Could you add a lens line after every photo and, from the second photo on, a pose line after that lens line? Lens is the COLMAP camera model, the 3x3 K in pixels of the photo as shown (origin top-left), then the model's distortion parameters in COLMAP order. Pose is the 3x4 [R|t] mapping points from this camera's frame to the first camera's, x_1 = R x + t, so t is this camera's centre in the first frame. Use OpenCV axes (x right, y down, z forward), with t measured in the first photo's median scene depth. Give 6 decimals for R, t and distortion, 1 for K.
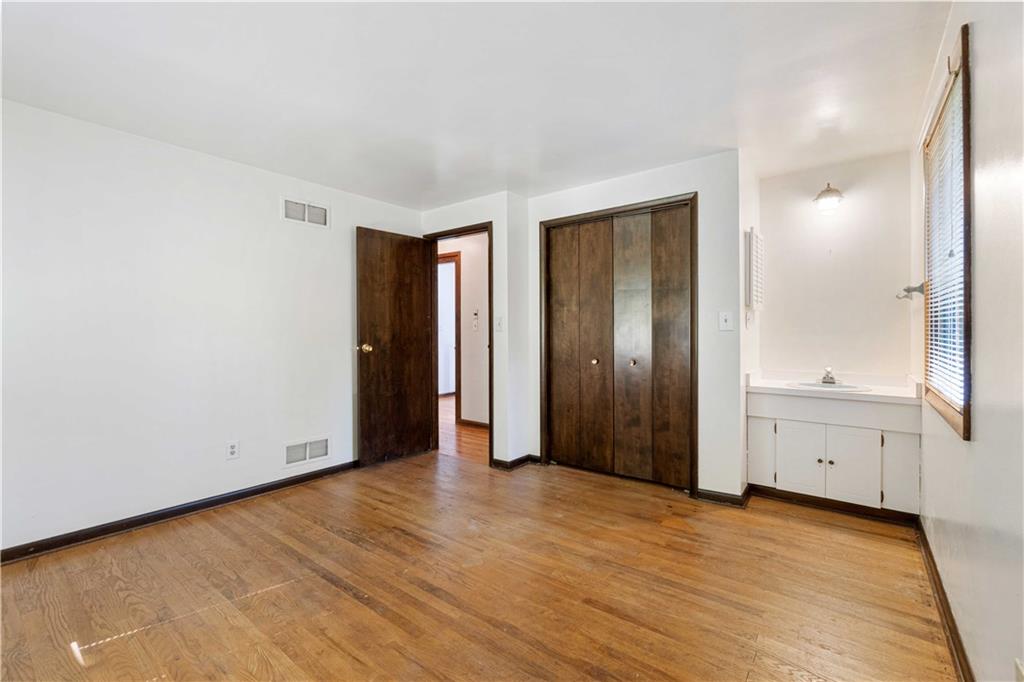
lens RADIAL K [[441.5, 0, 512.3], [0, 441.5, 335.0], [0, 0, 1]] dist [0.004296, -0.000123]
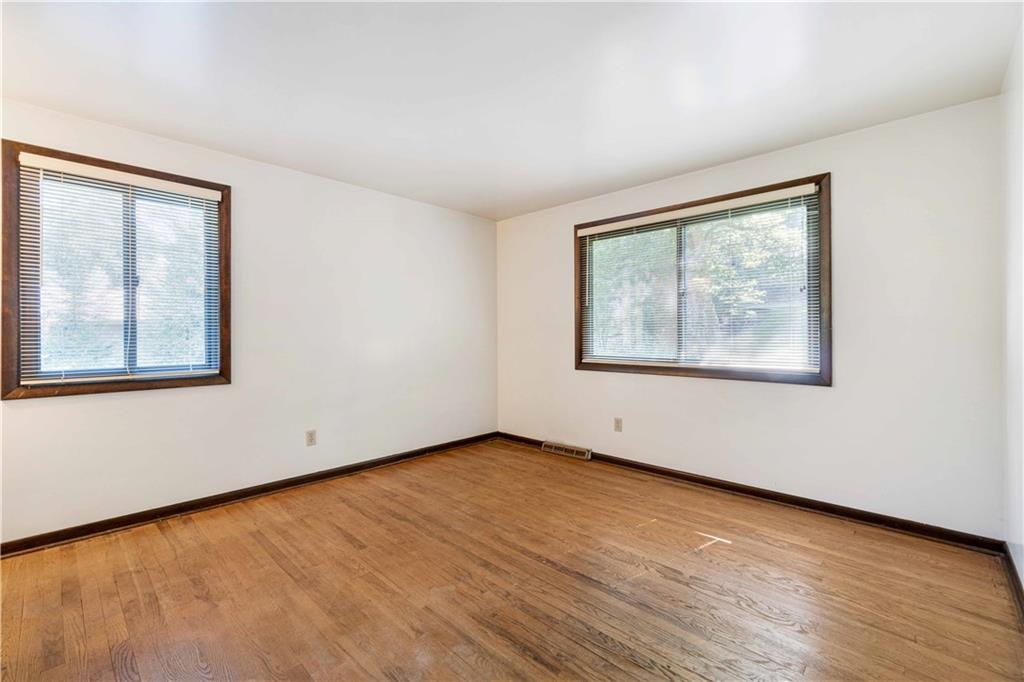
lens RADIAL K [[441.5, 0, 508.5], [0, 441.5, 338.1], [0, 0, 1]] dist [0.004296, -0.000123]
pose [[-0.993971, 0.005499, 0.109510, -0.363106], [0.007796, 0.999758, 0.020556, -0.006214], [-0.109370, 0.021286, -0.993773, 2.097923]]
